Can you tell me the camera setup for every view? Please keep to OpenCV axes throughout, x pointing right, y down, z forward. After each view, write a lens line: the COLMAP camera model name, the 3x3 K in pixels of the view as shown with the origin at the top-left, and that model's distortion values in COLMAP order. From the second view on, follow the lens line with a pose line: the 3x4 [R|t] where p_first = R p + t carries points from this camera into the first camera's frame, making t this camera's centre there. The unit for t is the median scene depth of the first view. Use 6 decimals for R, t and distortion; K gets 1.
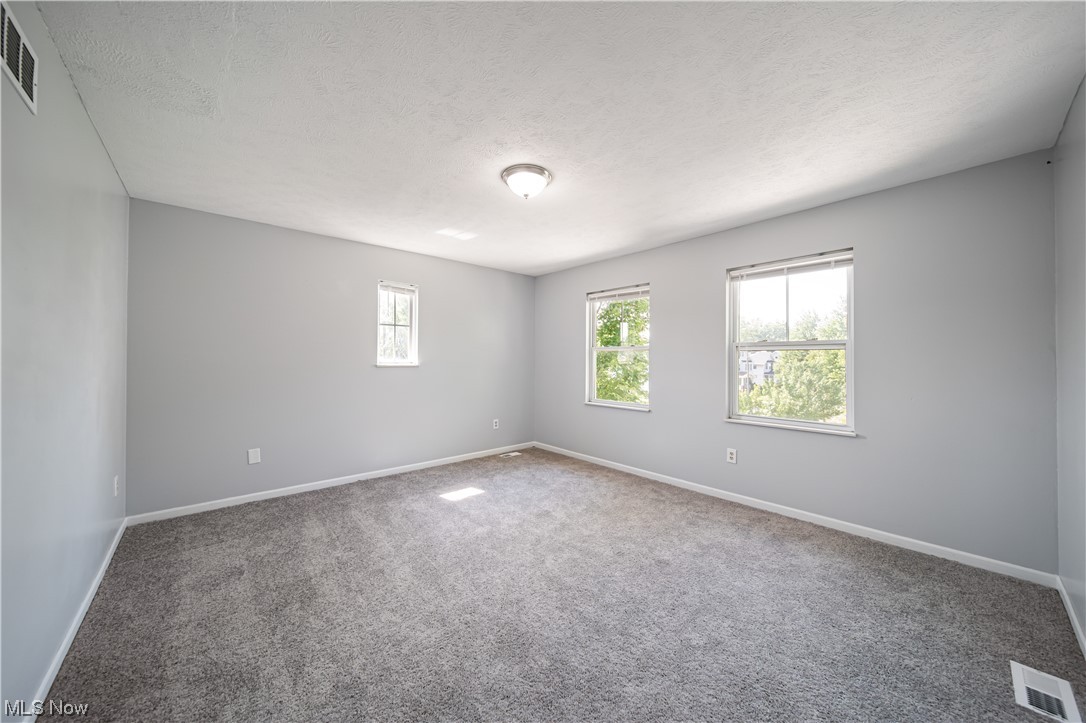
lens RADIAL K [[383.4, 0, 543.2], [0, 383.4, 360.2], [0, 0, 1]] dist [0.001614, -0.000129]
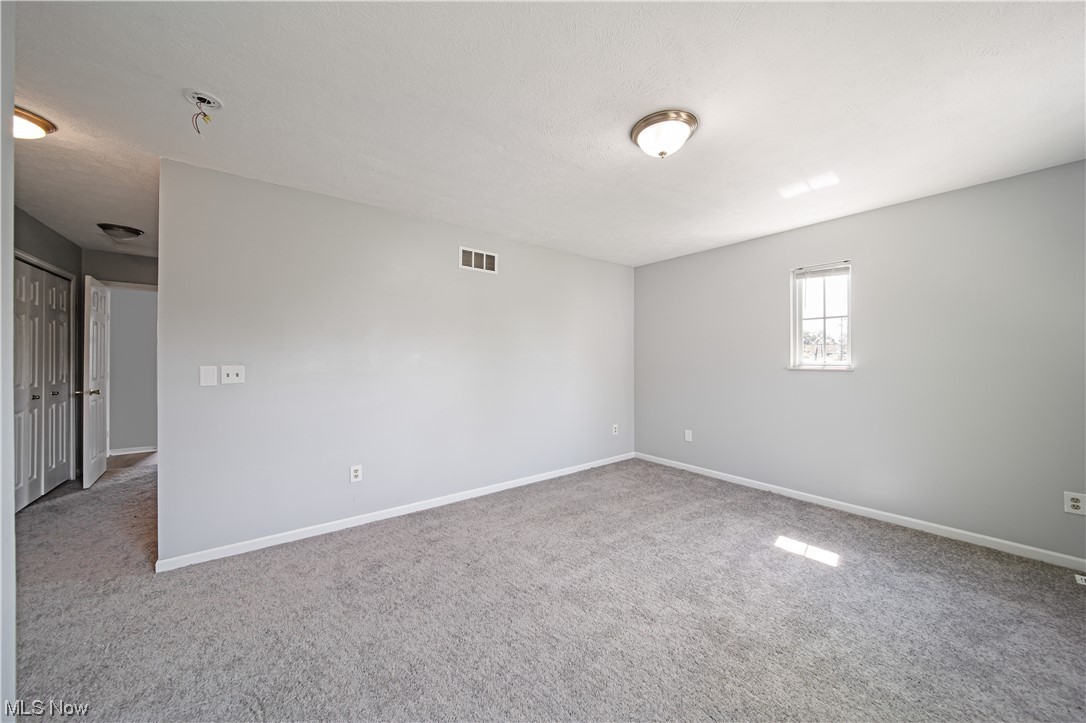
lens RADIAL K [[383.4, 0, 541.7], [0, 383.4, 360.3], [0, 0, 1]] dist [0.001614, -0.000129]
pose [[-0.086338, -0.006126, -0.996247, 0.560908], [-0.003539, 0.999977, -0.005842, 0.004014], [0.996260, 0.003022, -0.086358, 0.597837]]
